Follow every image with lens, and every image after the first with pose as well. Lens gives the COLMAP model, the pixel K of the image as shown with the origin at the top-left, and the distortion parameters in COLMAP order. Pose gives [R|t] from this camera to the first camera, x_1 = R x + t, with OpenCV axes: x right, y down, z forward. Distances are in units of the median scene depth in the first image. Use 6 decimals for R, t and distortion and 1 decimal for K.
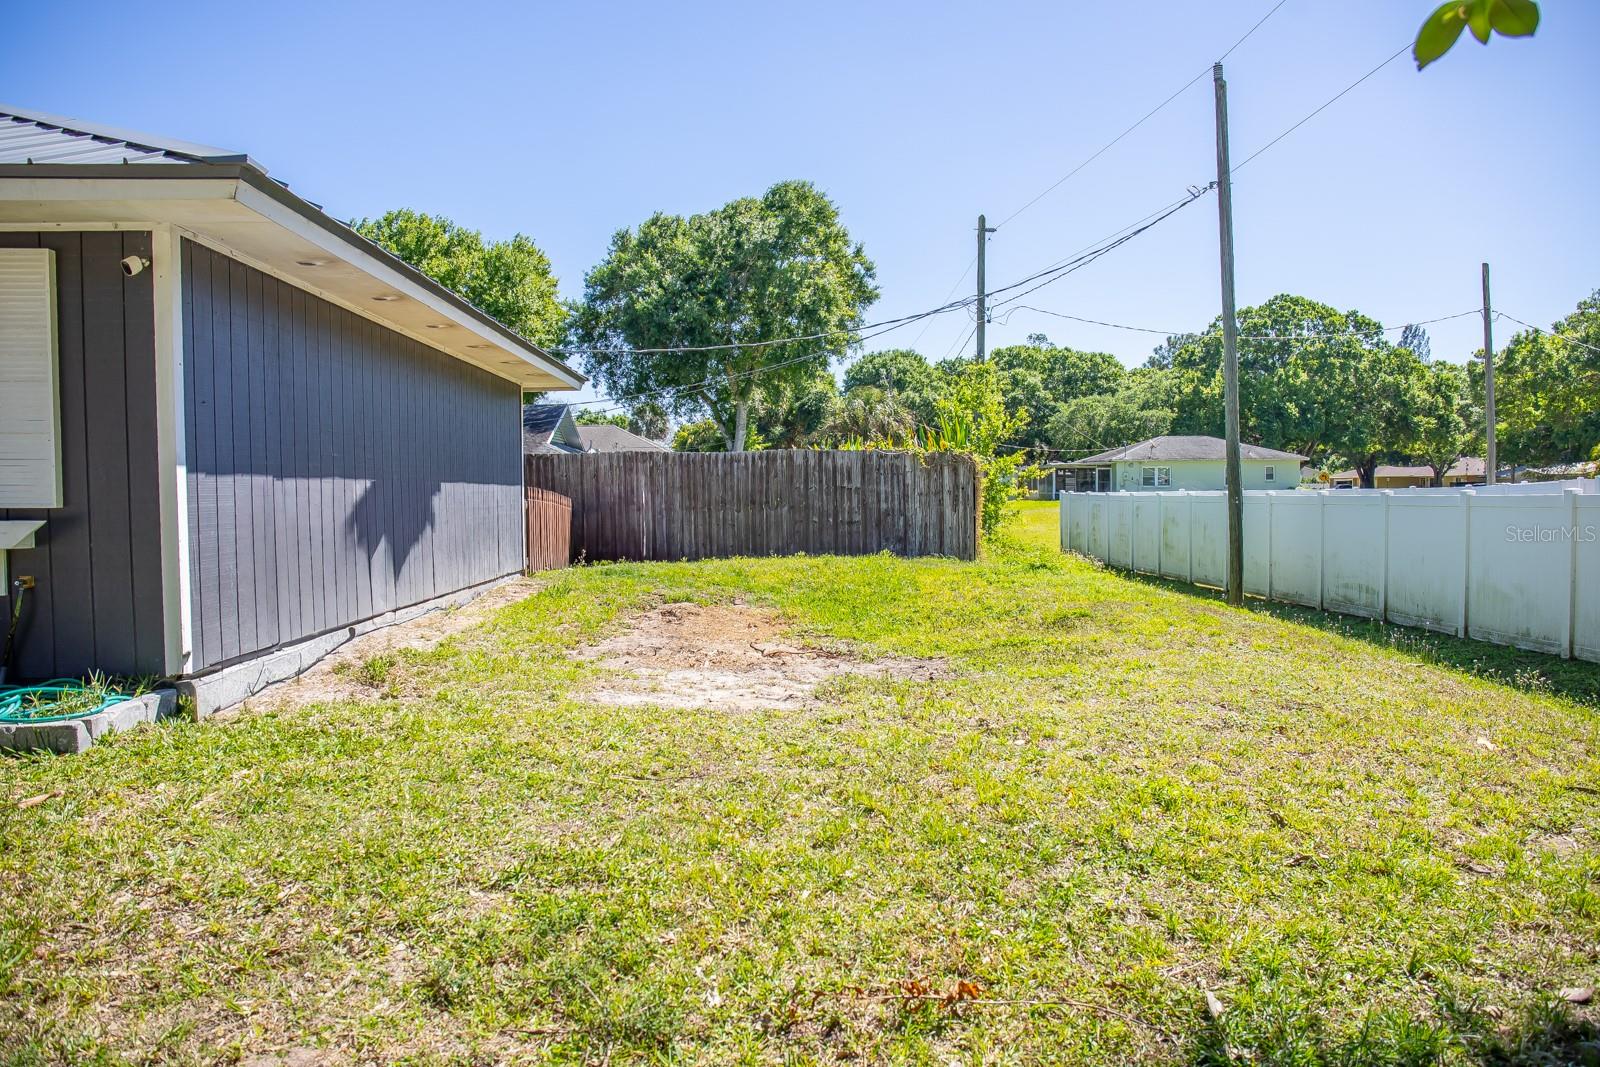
lens RADIAL K [[1115.1, 0, 805.9], [0, 1115.1, 544.3], [0, 0, 1]] dist [-0.114233, 0.099781]
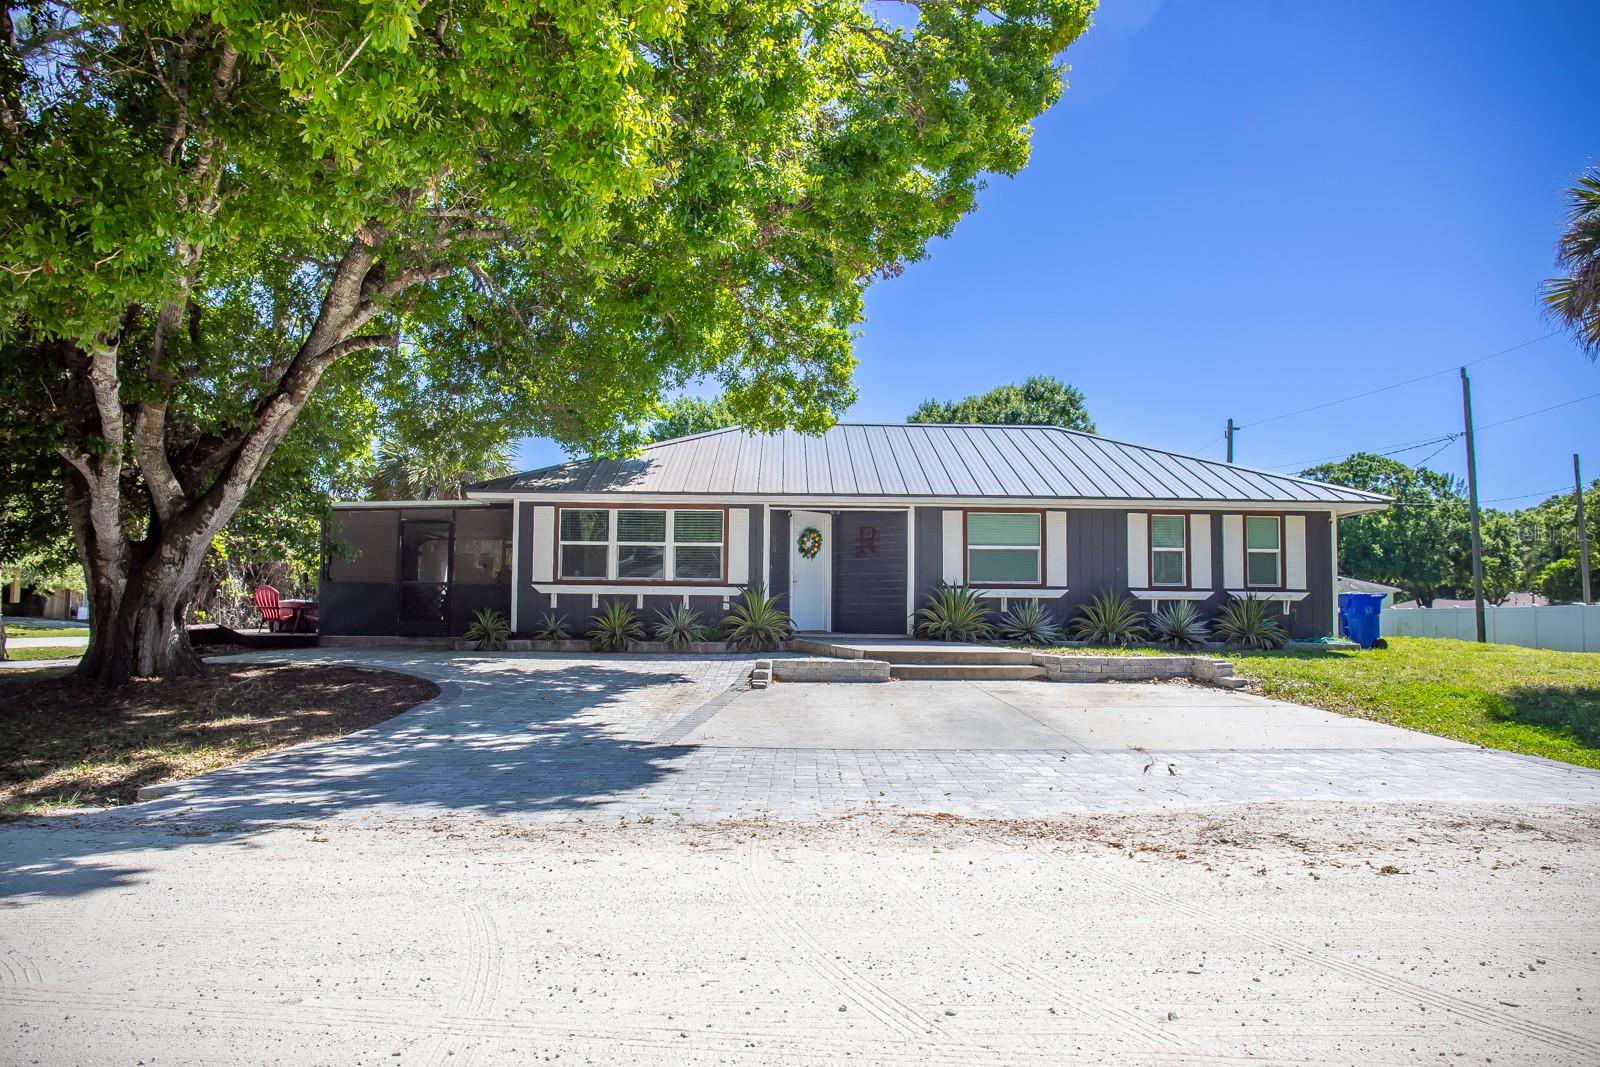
lens RADIAL K [[1115.1, 0, 805.9], [0, 1115.1, 544.3], [0, 0, 1]] dist [-0.114233, 0.099781]
pose [[0.999801, 0.017851, -0.008885, -0.165522], [-0.018751, 0.993252, -0.114449, 0.018673], [0.006782, 0.114593, 0.993389, -0.183110]]
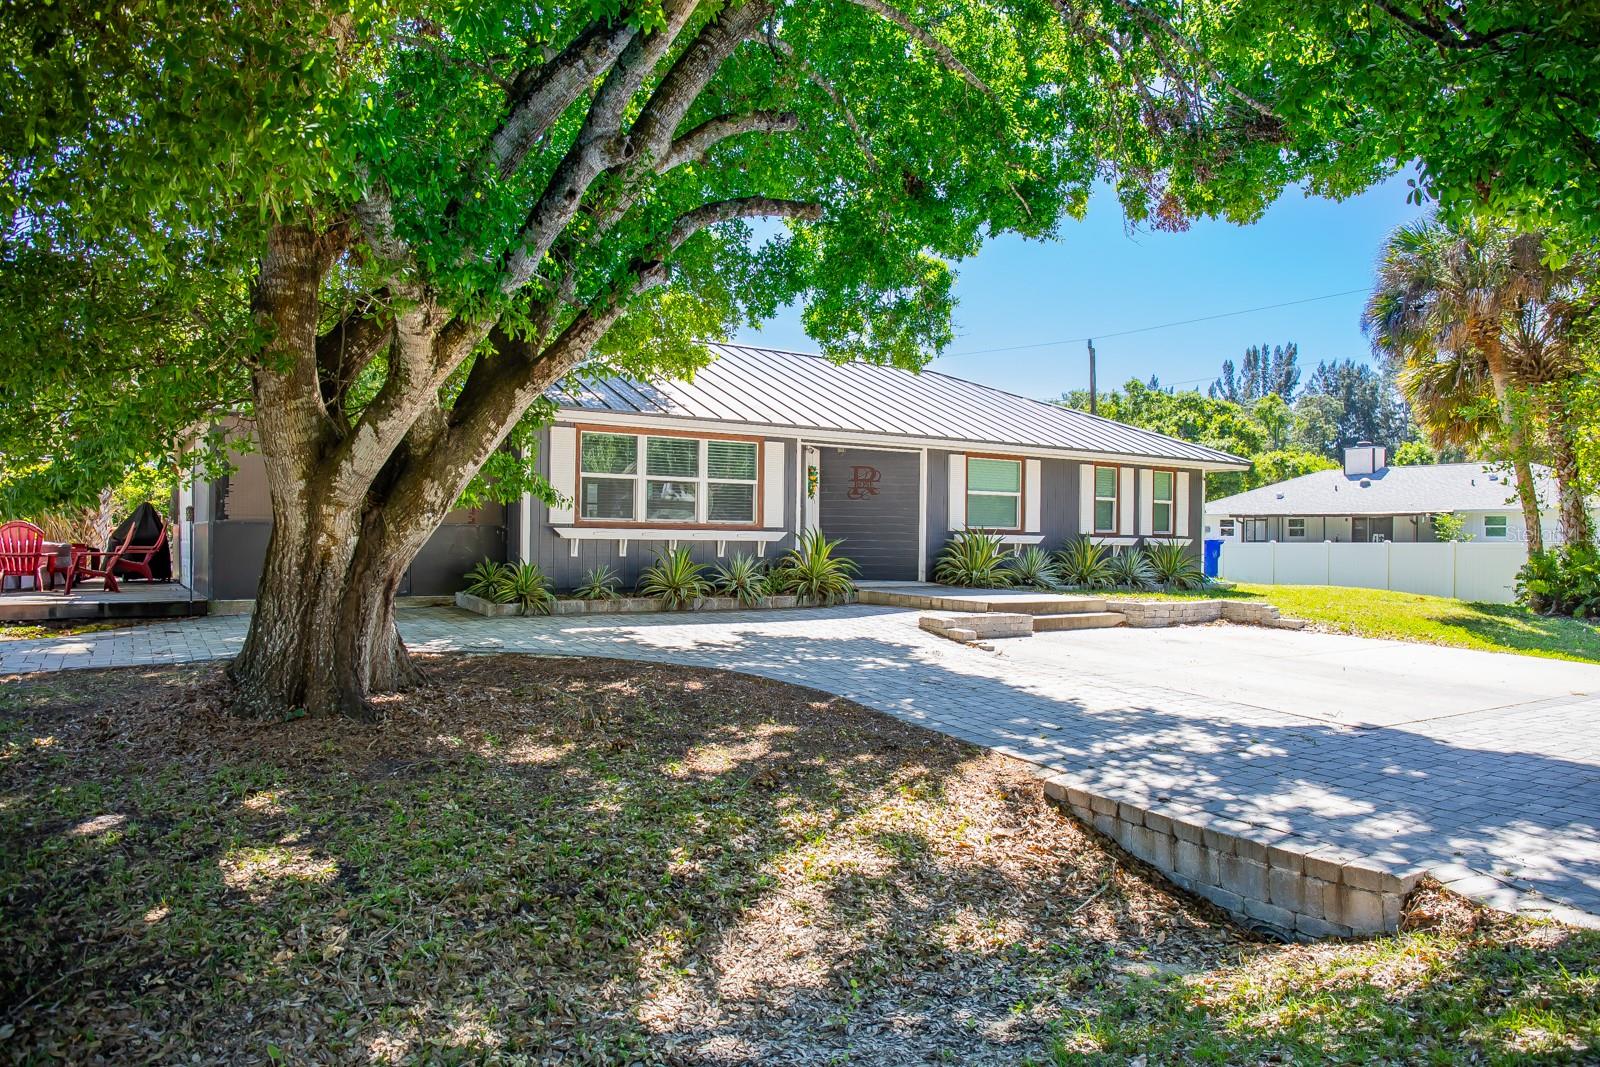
lens RADIAL K [[1115.1, 0, 805.9], [0, 1115.1, 544.3], [0, 0, 1]] dist [-0.114233, 0.099781]
pose [[0.839942, 0.017202, 0.542403, -0.300241], [0.006999, 0.999071, -0.042523, 0.011695], [-0.542631, 0.039513, 0.839042, -0.120333]]
